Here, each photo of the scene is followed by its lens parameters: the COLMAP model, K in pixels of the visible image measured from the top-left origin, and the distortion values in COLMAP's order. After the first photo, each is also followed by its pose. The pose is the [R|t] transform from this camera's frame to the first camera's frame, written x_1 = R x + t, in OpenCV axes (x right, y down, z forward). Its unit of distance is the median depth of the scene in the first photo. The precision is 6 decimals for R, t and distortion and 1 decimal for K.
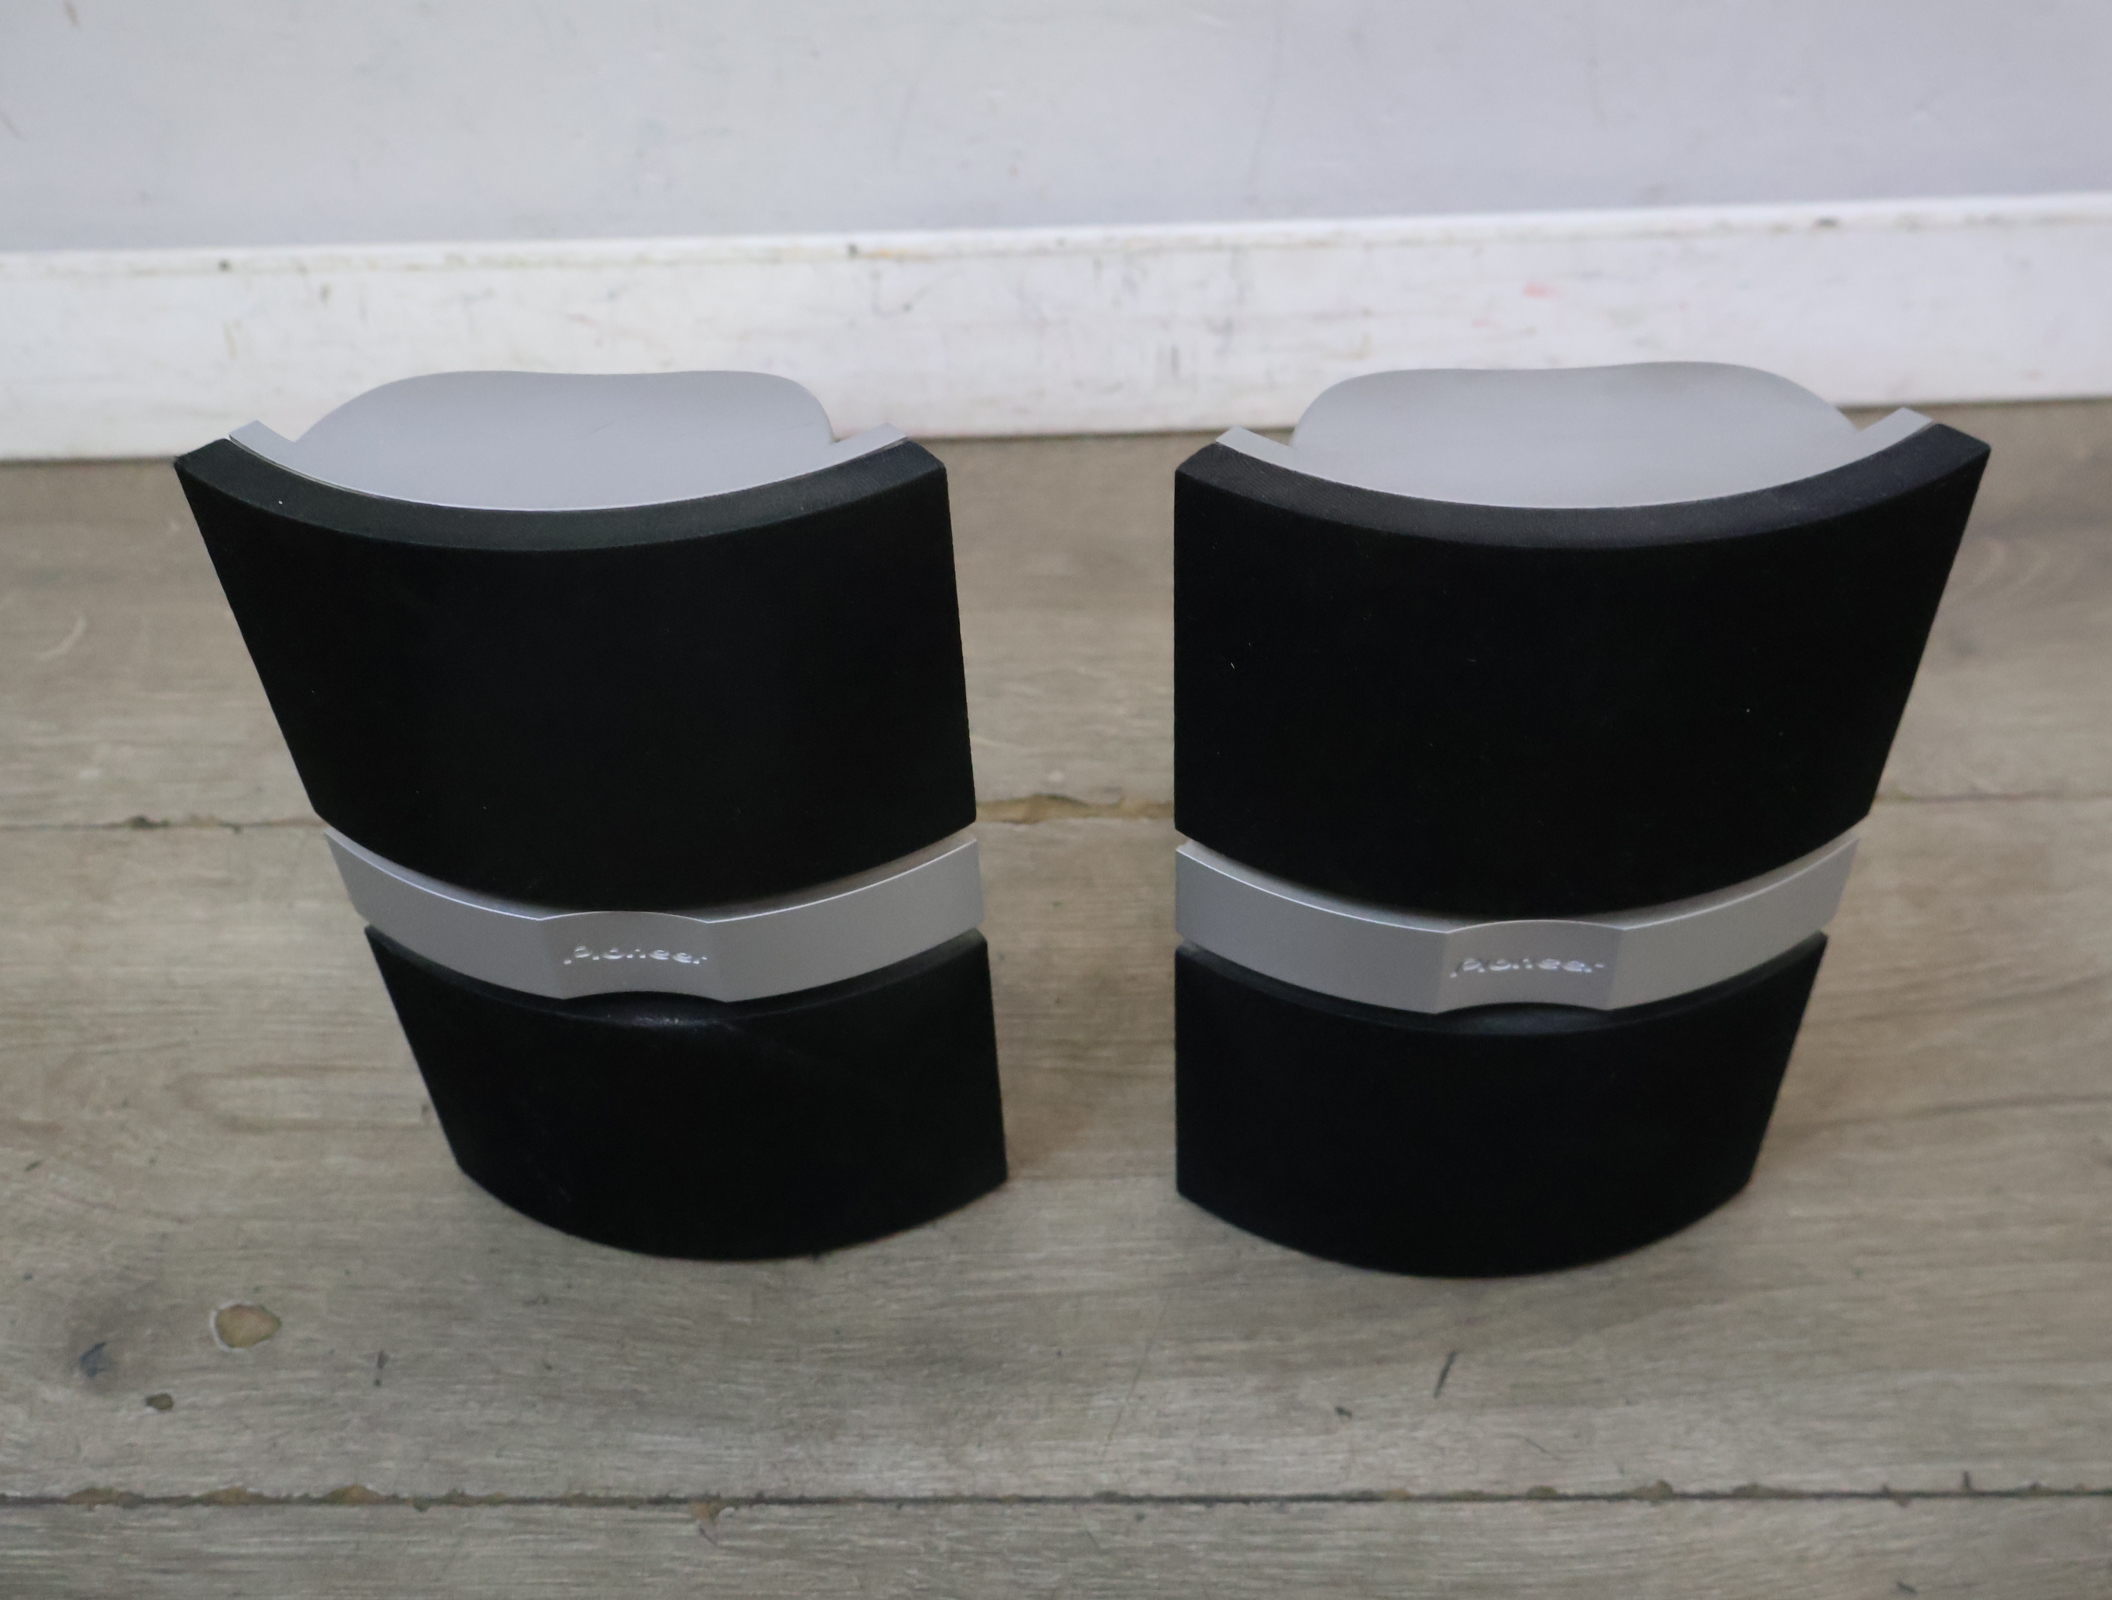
lens RADIAL K [[2041.1, 0, 1056.0], [0, 2041.1, 800.0], [0, 0, 1]] dist [0.004730, 0.000917]
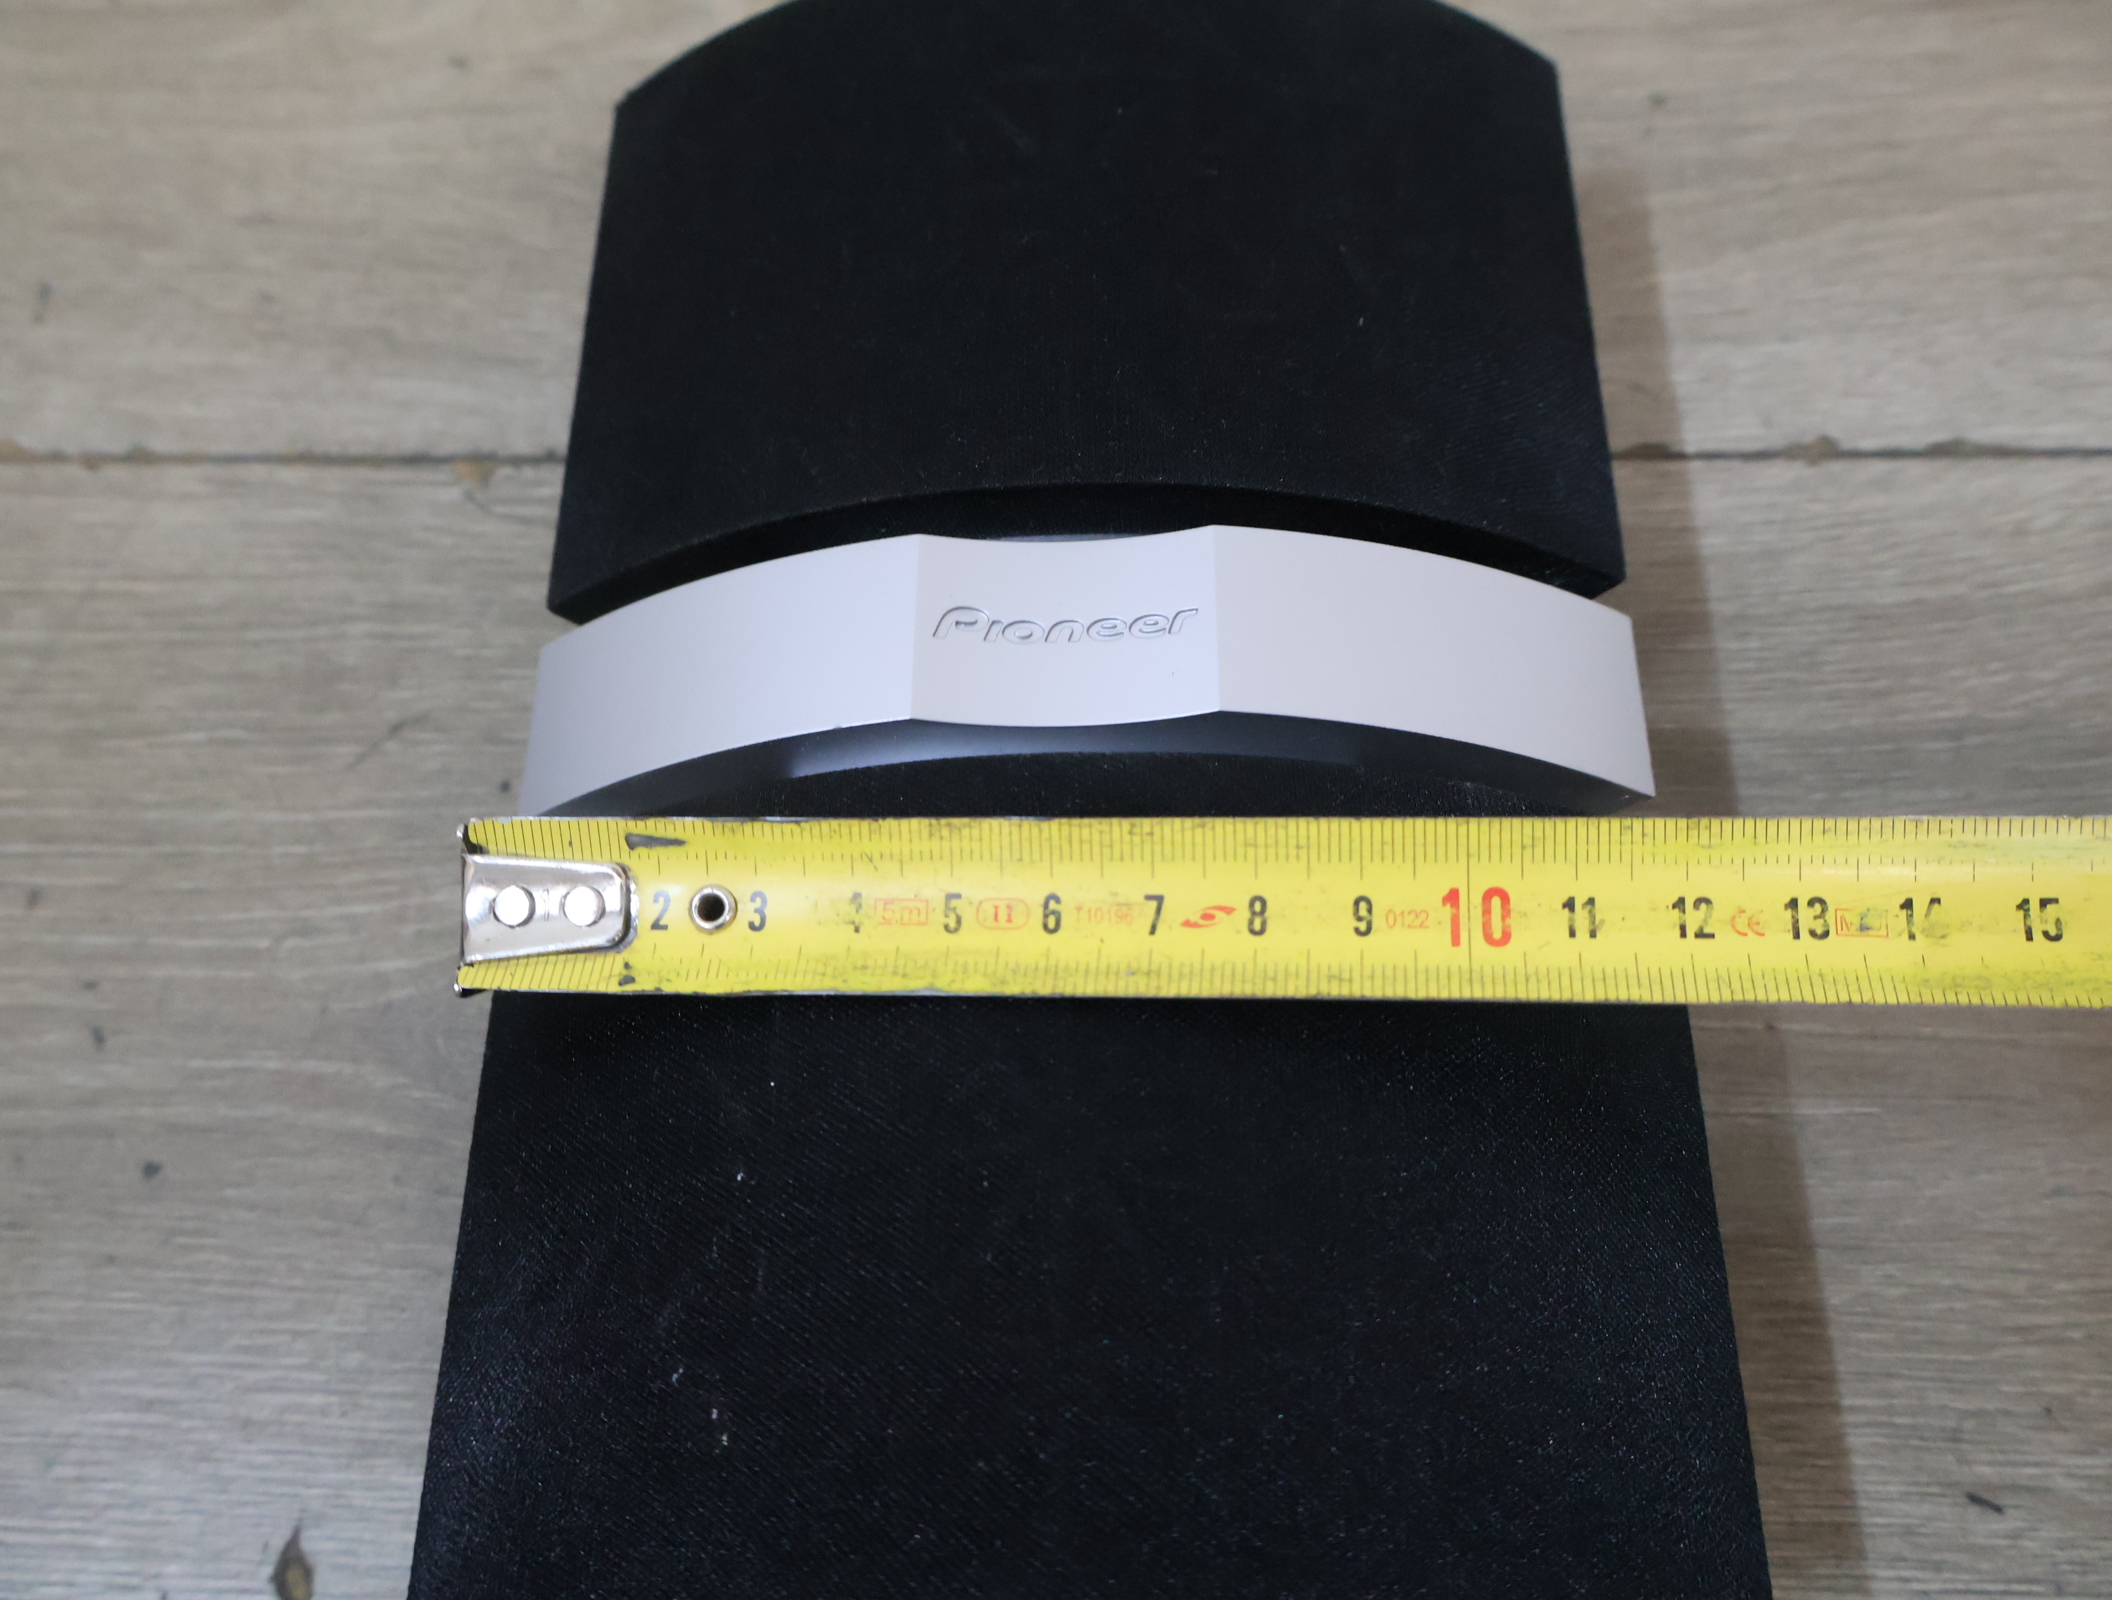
lens RADIAL K [[2041.1, 0, 1056.0], [0, 2041.1, 800.0], [0, 0, 1]] dist [0.004730, 0.000917]
pose [[0.999101, 0.015381, -0.039504, 0.061792], [-0.002709, 0.953117, 0.302589, 0.231970], [0.042306, -0.302210, 0.952302, 0.276934]]
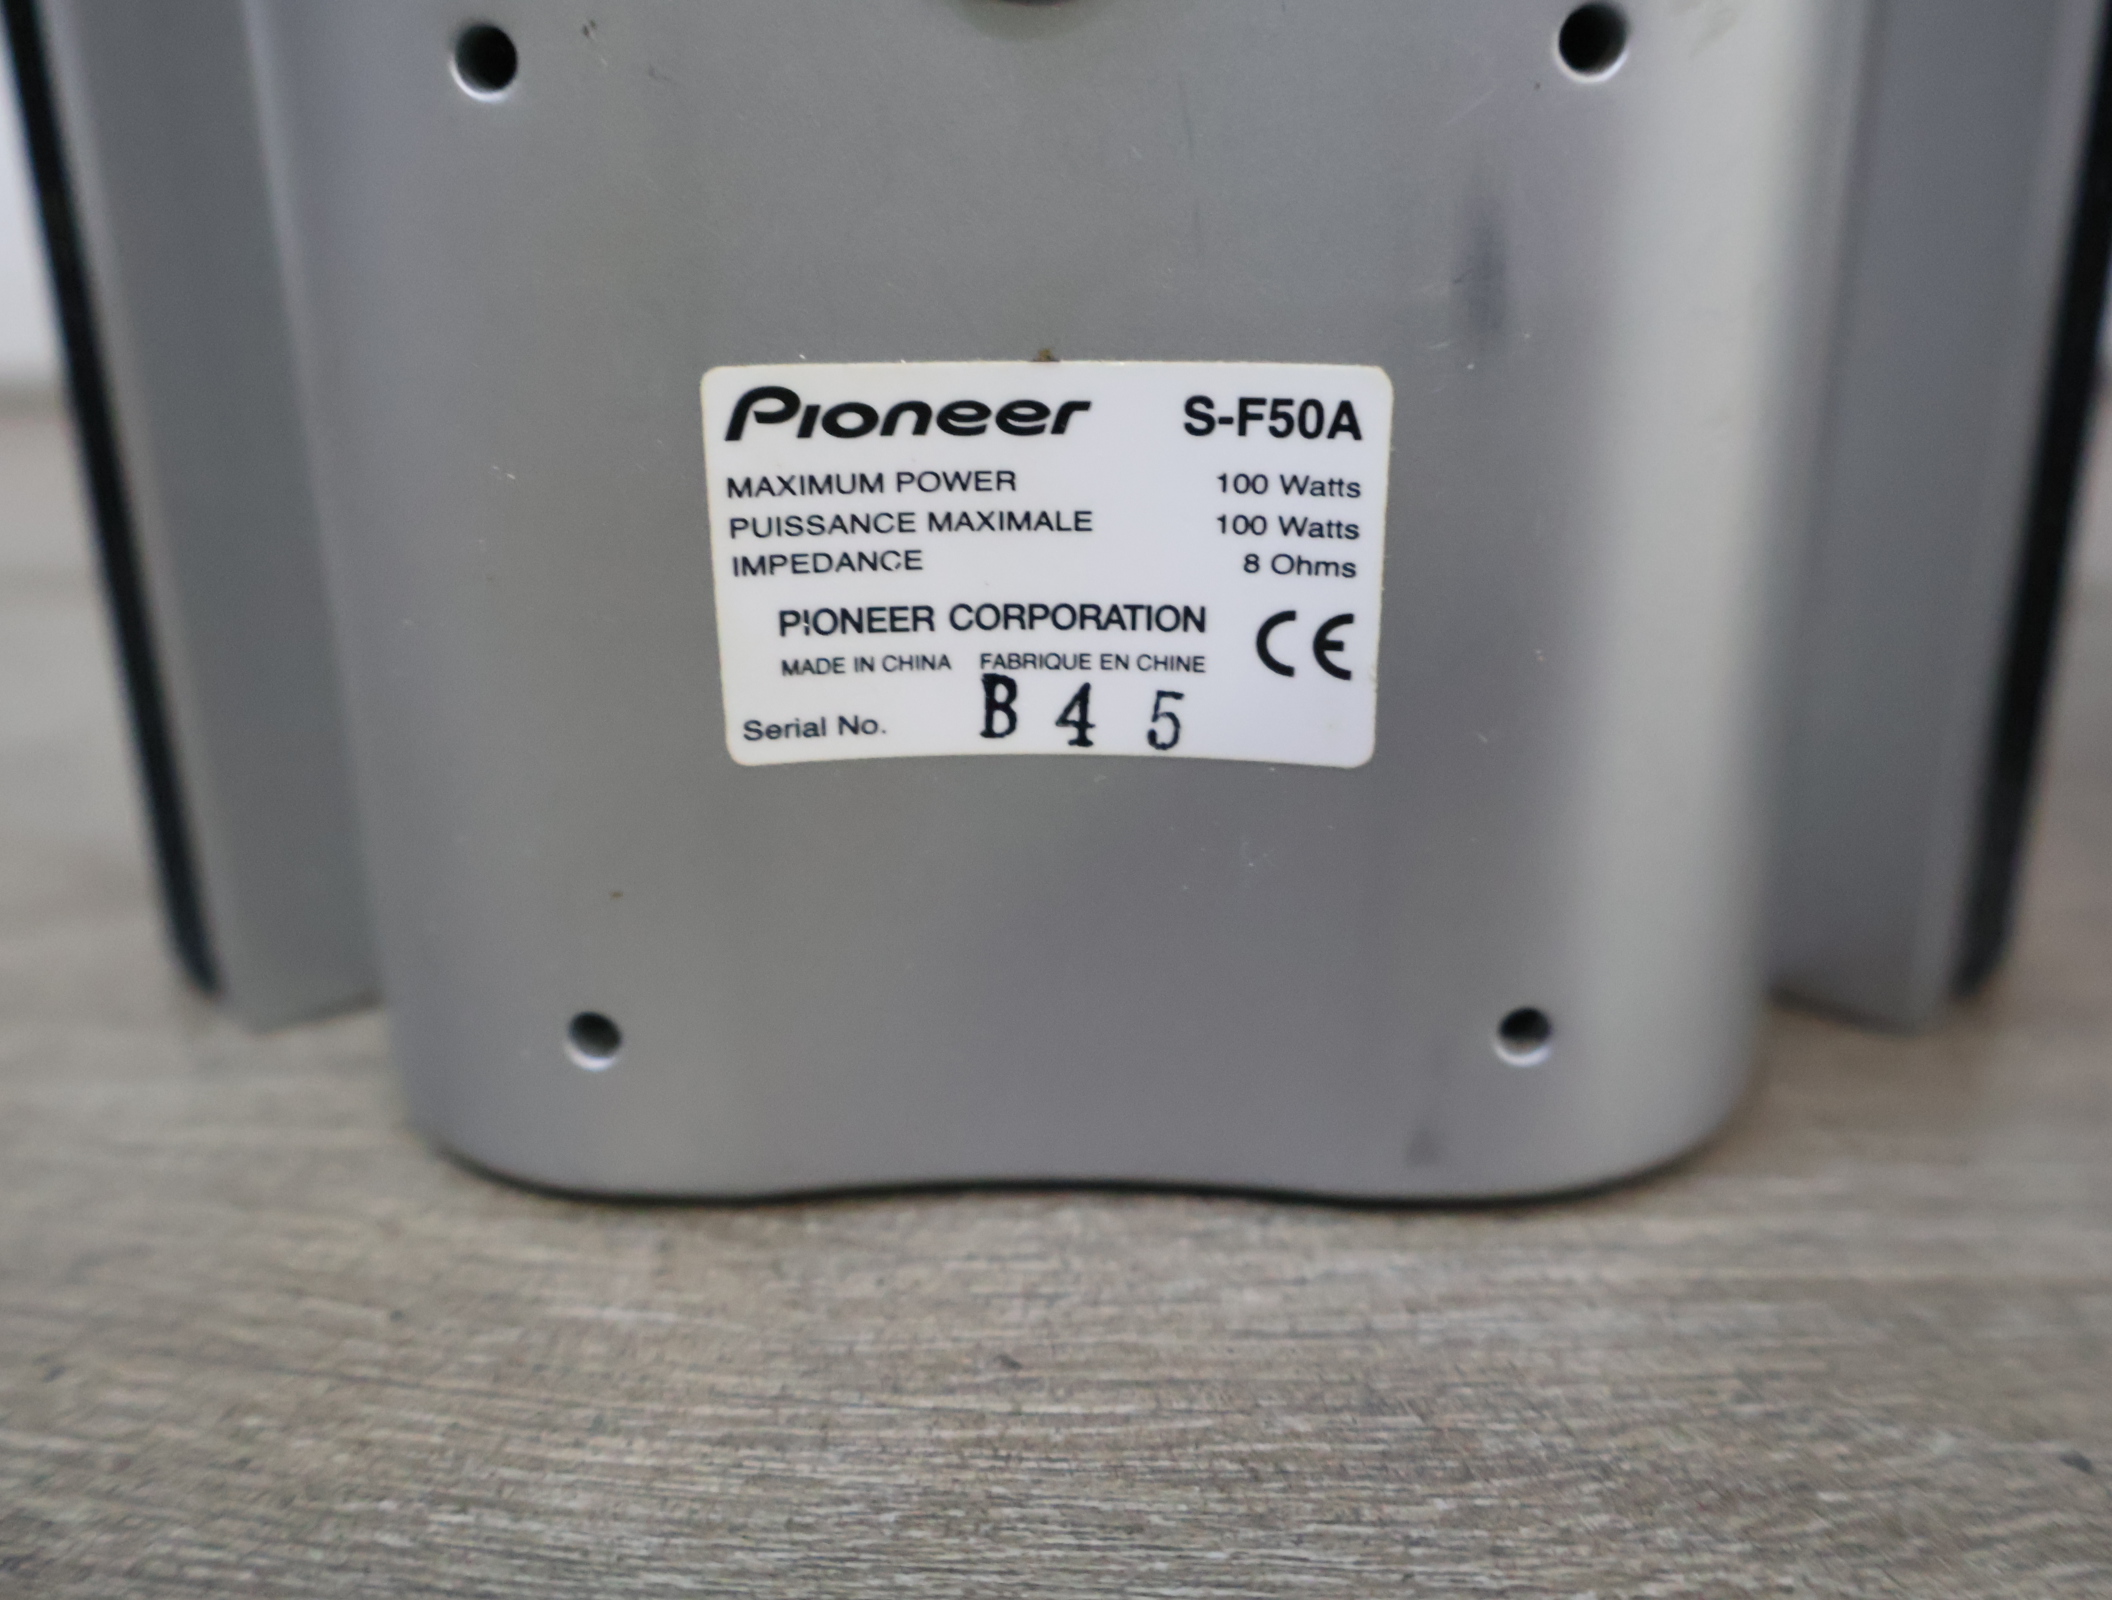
lens RADIAL K [[2041.1, 0, 1056.0], [0, 2041.1, 800.0], [0, 0, 1]] dist [0.004730, 0.000917]
pose [[0.998327, 0.036705, -0.044673, -0.096819], [-0.053080, 0.888161, -0.456457, 0.316840], [0.022923, 0.458064, 0.888623, 0.796081]]
